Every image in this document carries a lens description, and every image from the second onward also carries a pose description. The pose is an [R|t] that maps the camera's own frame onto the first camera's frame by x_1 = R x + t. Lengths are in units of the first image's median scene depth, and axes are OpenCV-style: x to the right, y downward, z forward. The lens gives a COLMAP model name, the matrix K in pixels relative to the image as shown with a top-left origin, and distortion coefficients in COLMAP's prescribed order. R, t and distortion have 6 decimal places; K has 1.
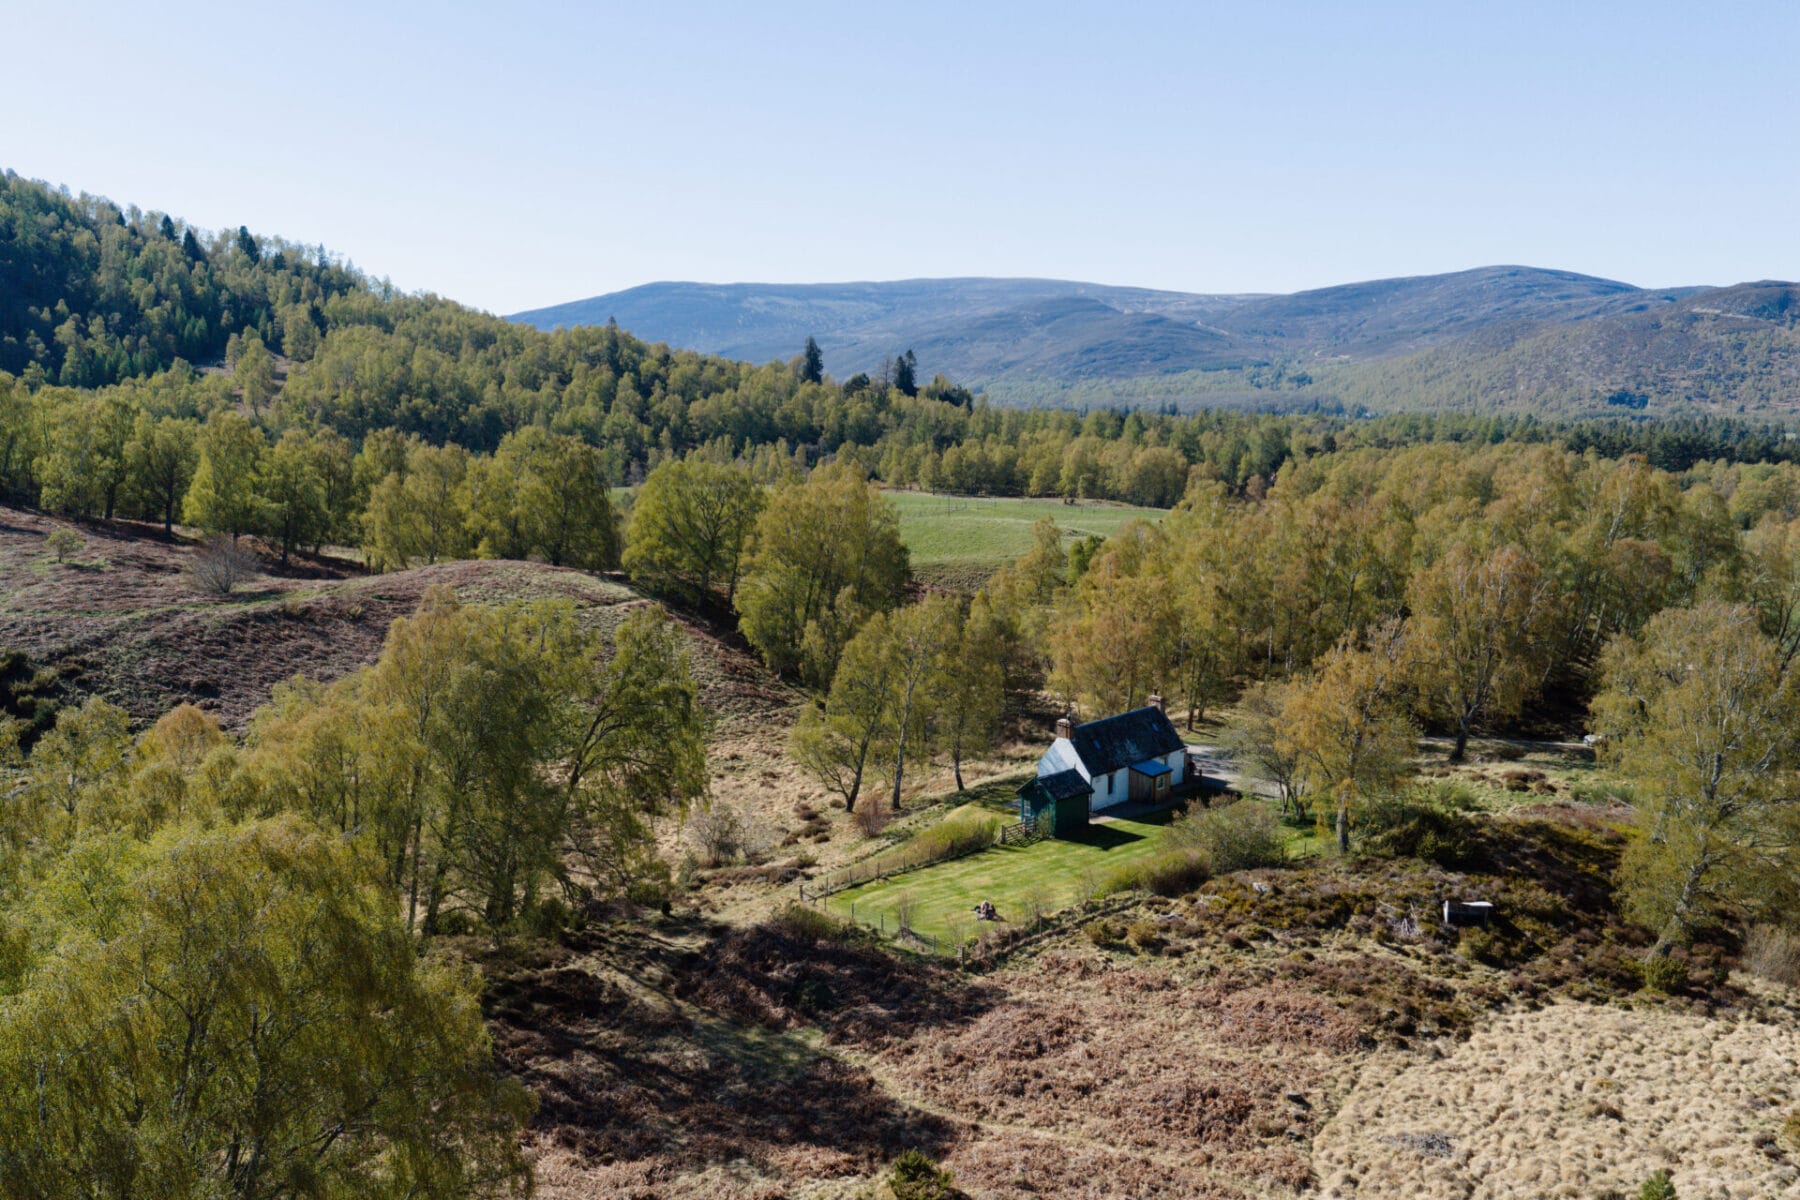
lens RADIAL K [[1434.9, 0, 900.0], [0, 1434.9, 600.0], [0, 0, 1]] dist [0.002838, -0.007345]
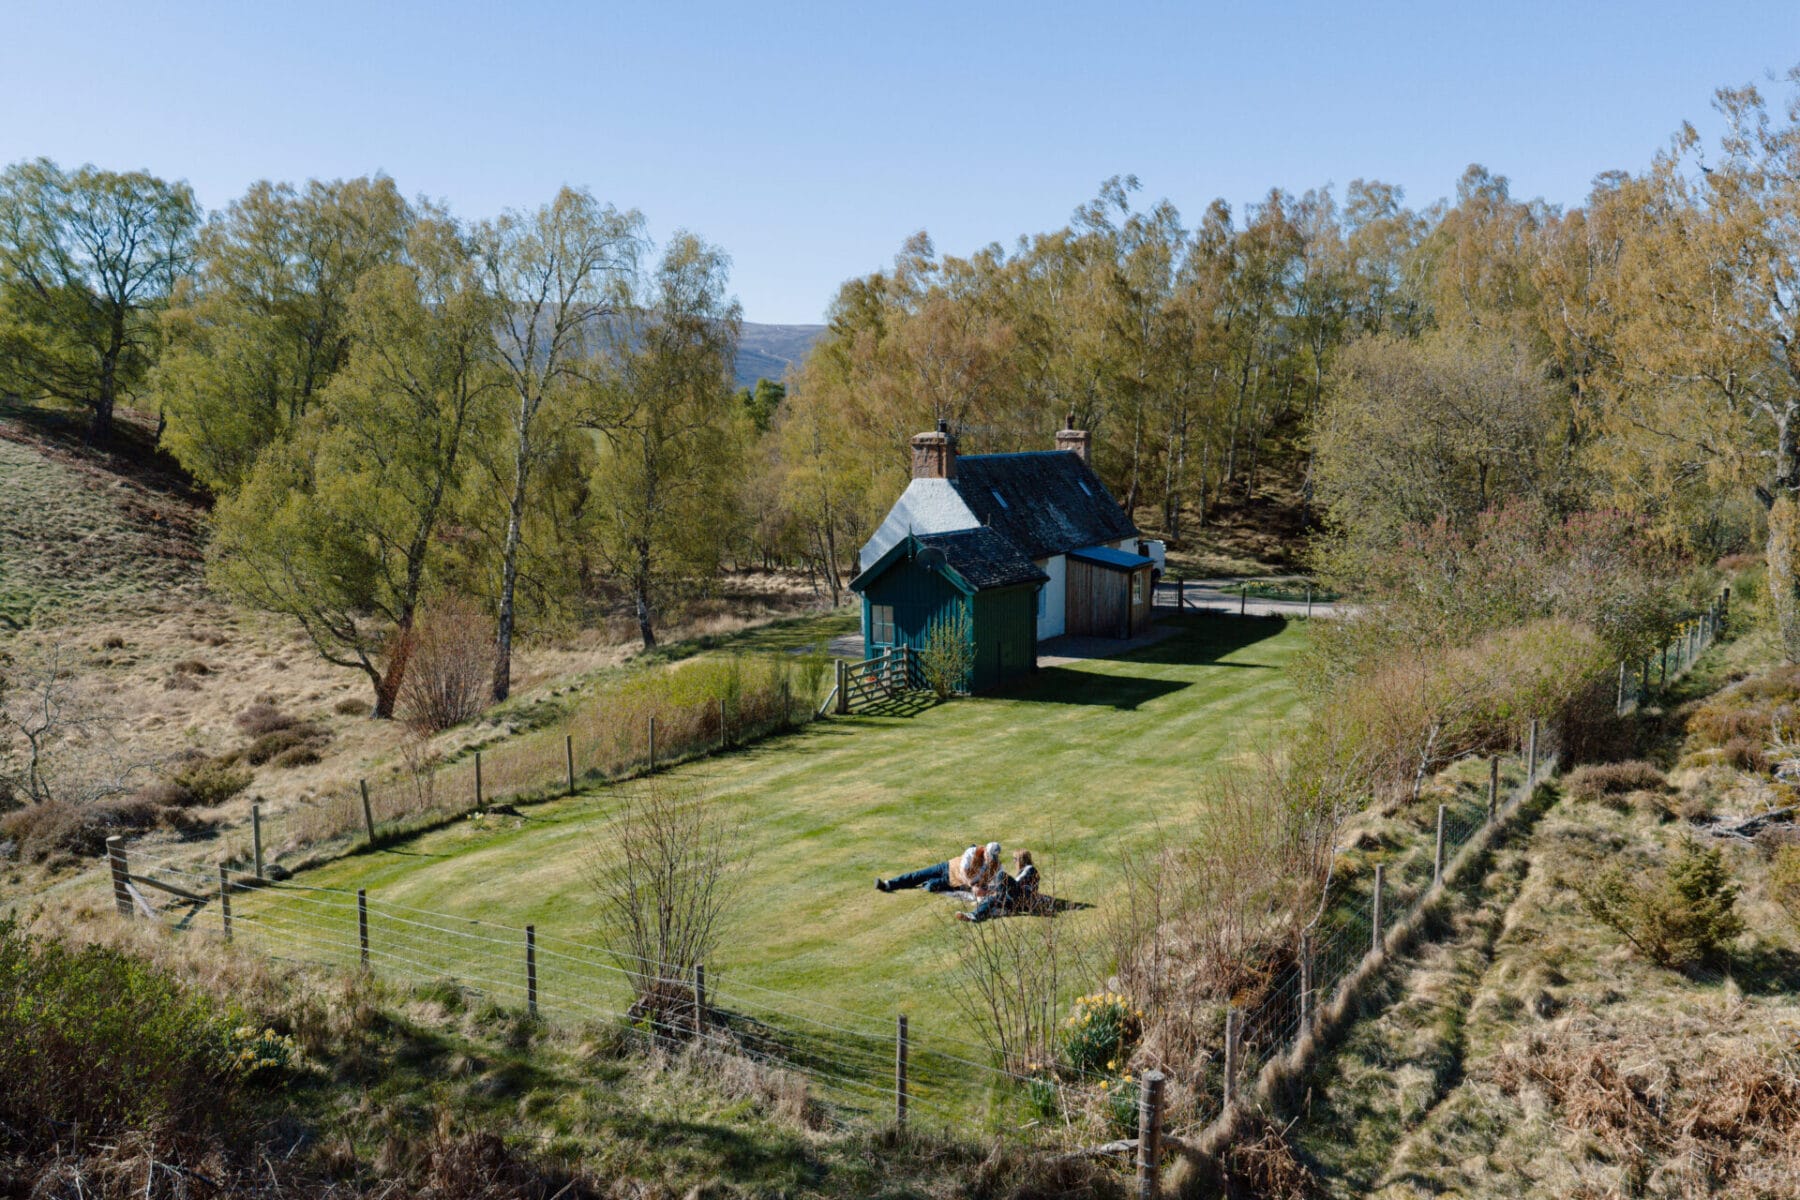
lens RADIAL K [[1434.9, 0, 897.4], [0, 1434.9, 600.9], [0, 0, 1]] dist [0.002838, -0.007345]
pose [[0.955966, -0.028796, 0.292060, -0.016255], [0.035463, 0.999217, -0.017559, 0.148697], [-0.291325, 0.027143, 0.956239, 0.661614]]
